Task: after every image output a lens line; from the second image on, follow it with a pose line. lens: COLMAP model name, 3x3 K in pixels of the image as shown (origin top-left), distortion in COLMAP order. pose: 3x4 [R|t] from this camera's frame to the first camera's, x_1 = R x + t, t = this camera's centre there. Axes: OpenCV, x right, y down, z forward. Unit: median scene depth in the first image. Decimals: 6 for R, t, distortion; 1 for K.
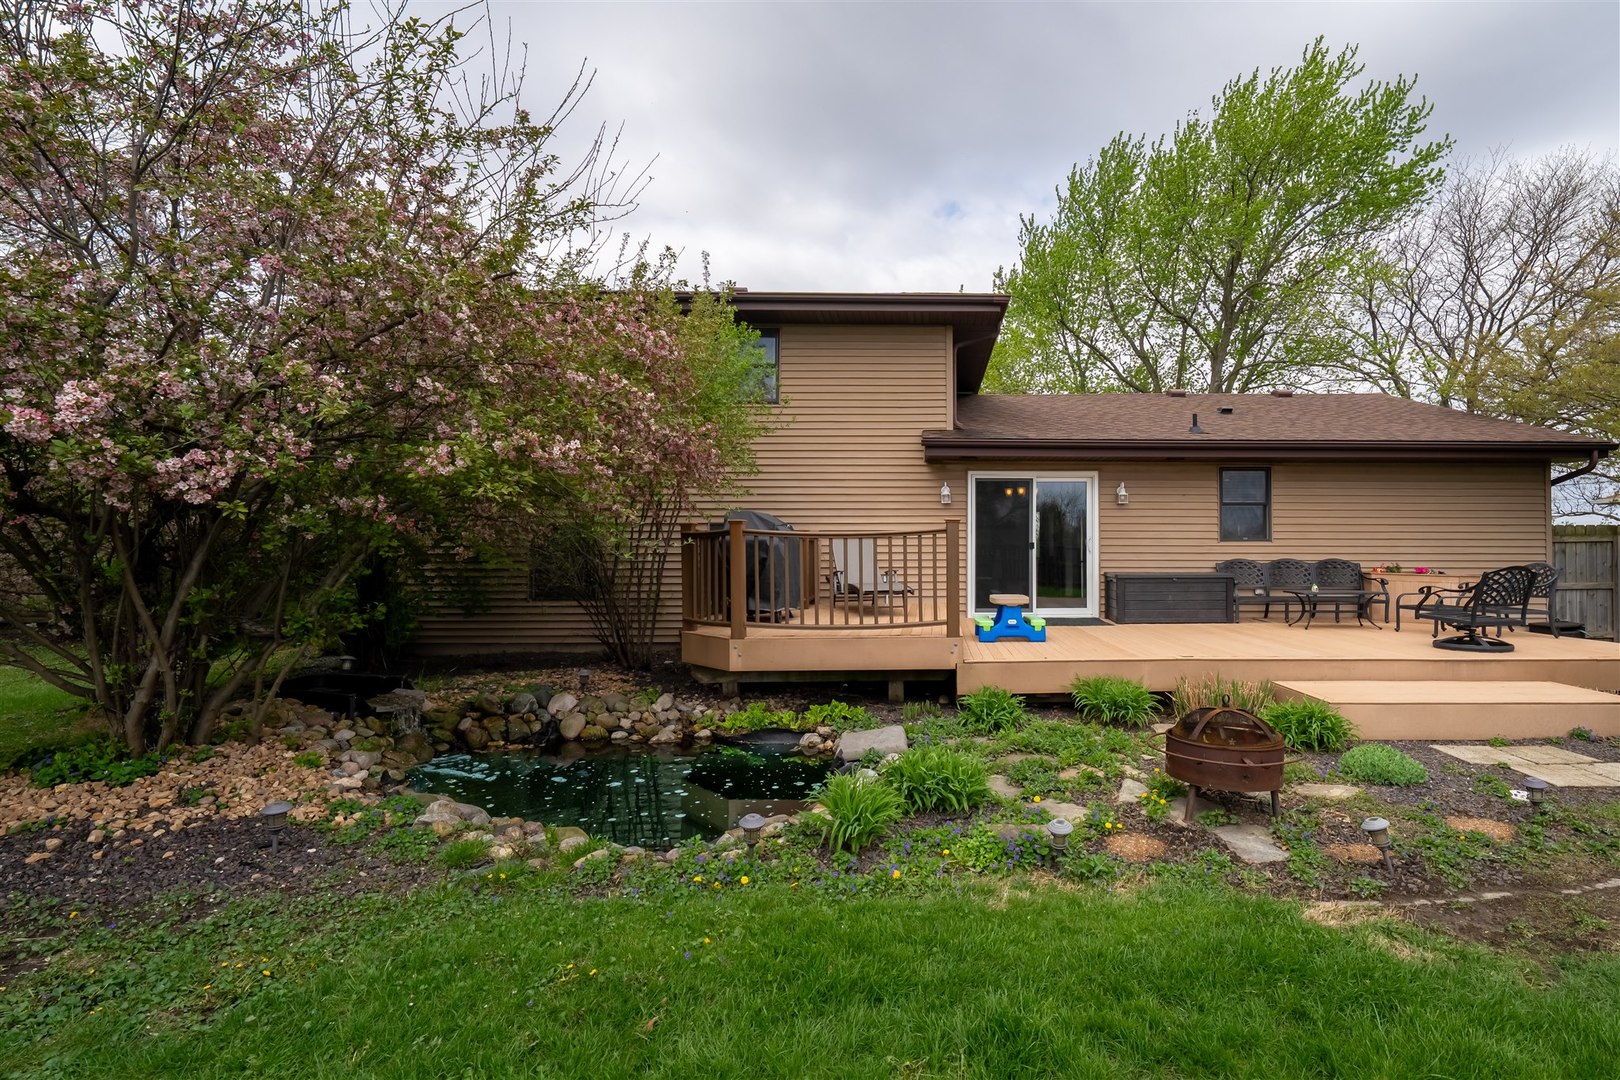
lens RADIAL K [[789.3, 0, 815.5], [0, 789.3, 548.2], [0, 0, 1]] dist [-0.022356, -0.000749]
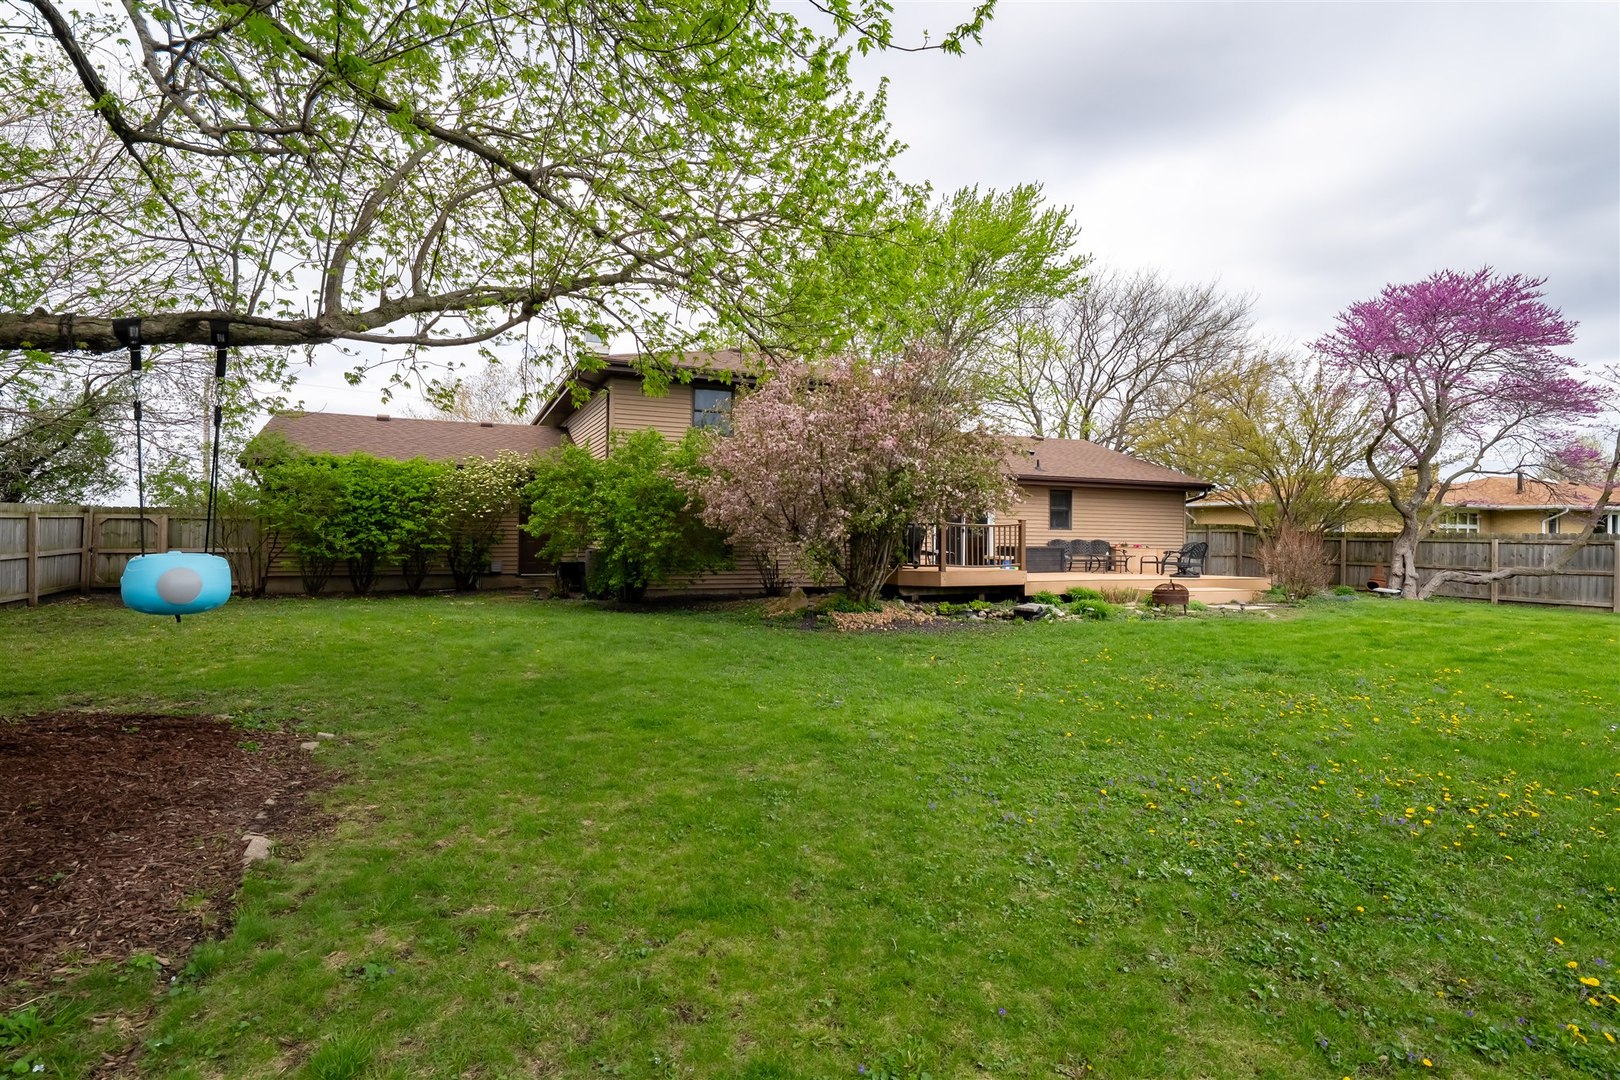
lens RADIAL K [[837.9, 0, 813.7], [0, 837.9, 539.3], [0, 0, 1]] dist [-0.002940, 0.000188]
pose [[0.904532, 0.006815, 0.426352, -0.847091], [-0.011141, 0.999909, 0.007653, 0.005553], [-0.426261, -0.011672, 0.904525, -0.566706]]
